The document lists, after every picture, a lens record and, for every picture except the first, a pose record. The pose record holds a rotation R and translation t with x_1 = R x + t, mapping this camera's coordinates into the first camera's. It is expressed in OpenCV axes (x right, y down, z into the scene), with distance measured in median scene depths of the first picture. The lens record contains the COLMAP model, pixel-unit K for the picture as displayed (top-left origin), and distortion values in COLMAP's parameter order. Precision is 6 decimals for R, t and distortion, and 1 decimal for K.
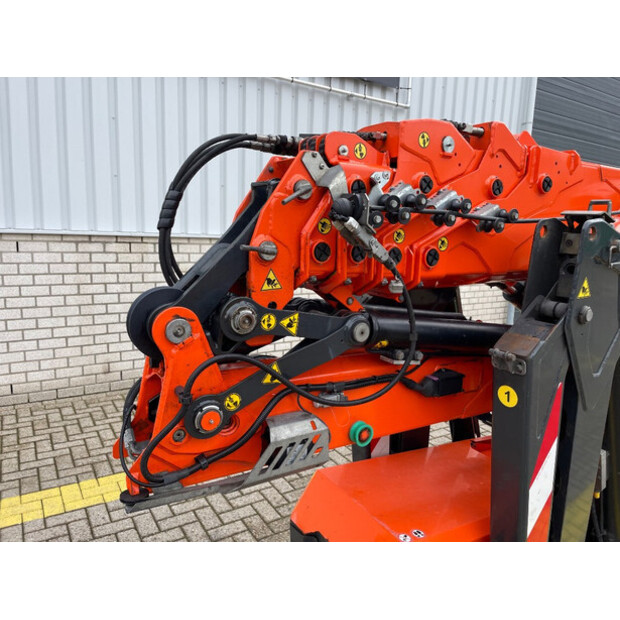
lens RADIAL K [[465.4, 0, 318.7], [0, 465.4, 307.4], [0, 0, 1]] dist [0.091050, -0.116917]
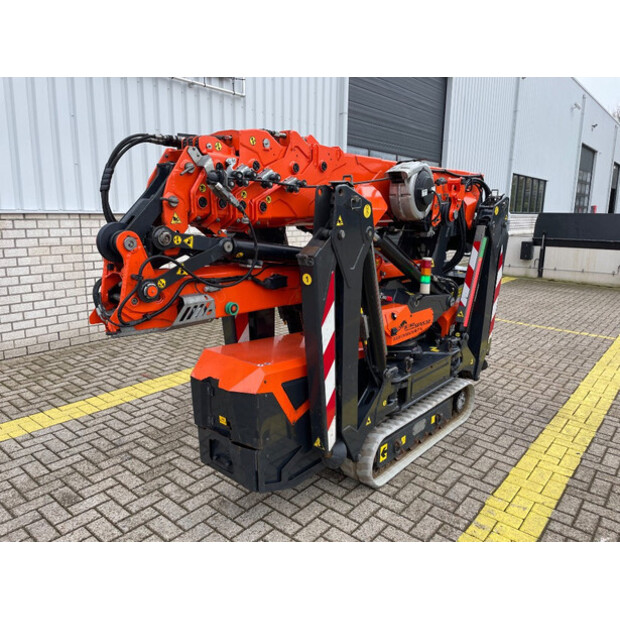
lens RADIAL K [[465.4, 0, 309.6], [0, 465.4, 310.6], [0, 0, 1]] dist [0.091050, -0.116917]
pose [[0.955339, -0.083915, 0.283346, -0.139021], [0.070710, 0.995894, 0.056531, 0.213154], [-0.286926, -0.033970, 0.957350, -0.834261]]
